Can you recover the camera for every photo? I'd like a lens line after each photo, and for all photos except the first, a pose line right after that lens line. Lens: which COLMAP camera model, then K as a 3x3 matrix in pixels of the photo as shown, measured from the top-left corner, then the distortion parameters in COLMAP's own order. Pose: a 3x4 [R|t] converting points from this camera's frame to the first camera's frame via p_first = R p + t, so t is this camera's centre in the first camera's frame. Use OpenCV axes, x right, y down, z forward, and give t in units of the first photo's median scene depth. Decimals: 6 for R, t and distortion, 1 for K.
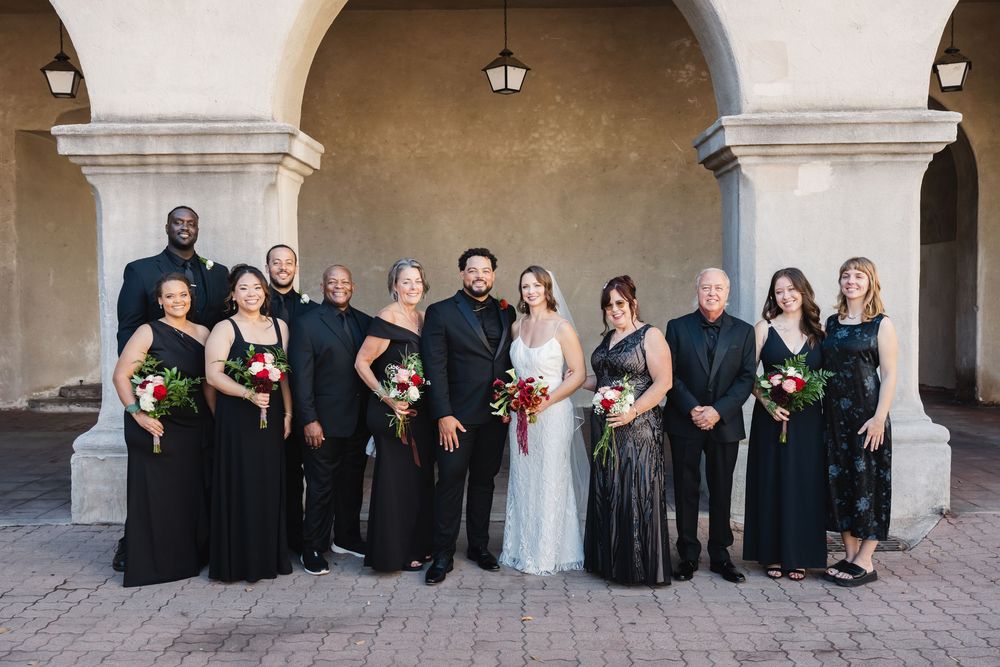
lens RADIAL K [[1028.4, 0, 519.1], [0, 1028.4, 356.0], [0, 0, 1]] dist [0.002677, -0.006396]
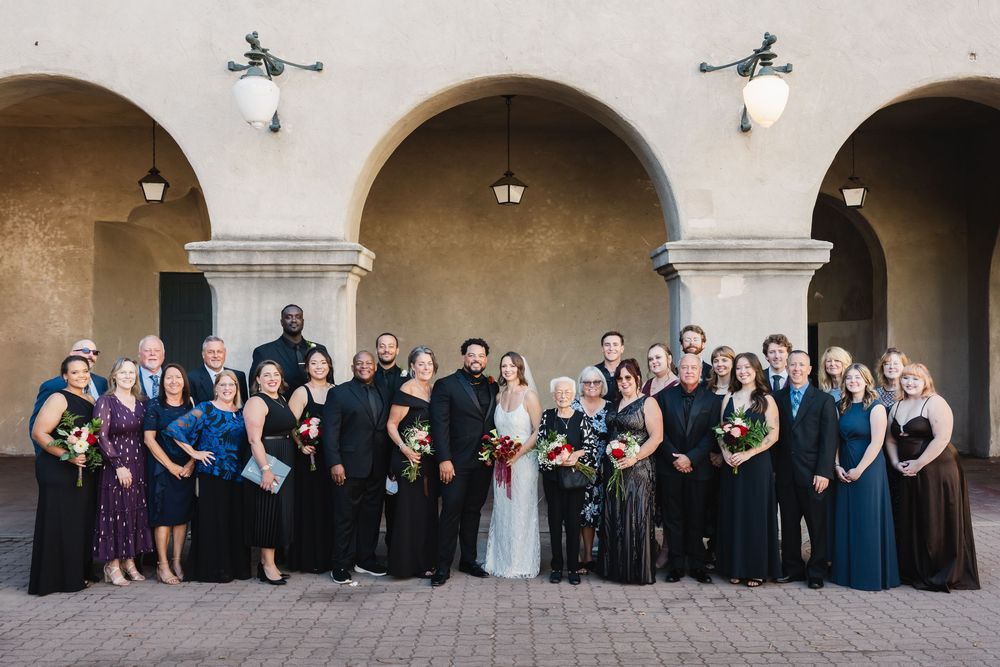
lens RADIAL K [[944.1, 0, 526.9], [0, 944.1, 354.1], [0, 0, 1]] dist [-0.000489, 0.000516]
pose [[0.999839, 0.005975, 0.016895, -0.011656], [-0.004910, 0.998039, -0.062402, 0.001858], [-0.017235, 0.062309, 0.997908, -0.210090]]
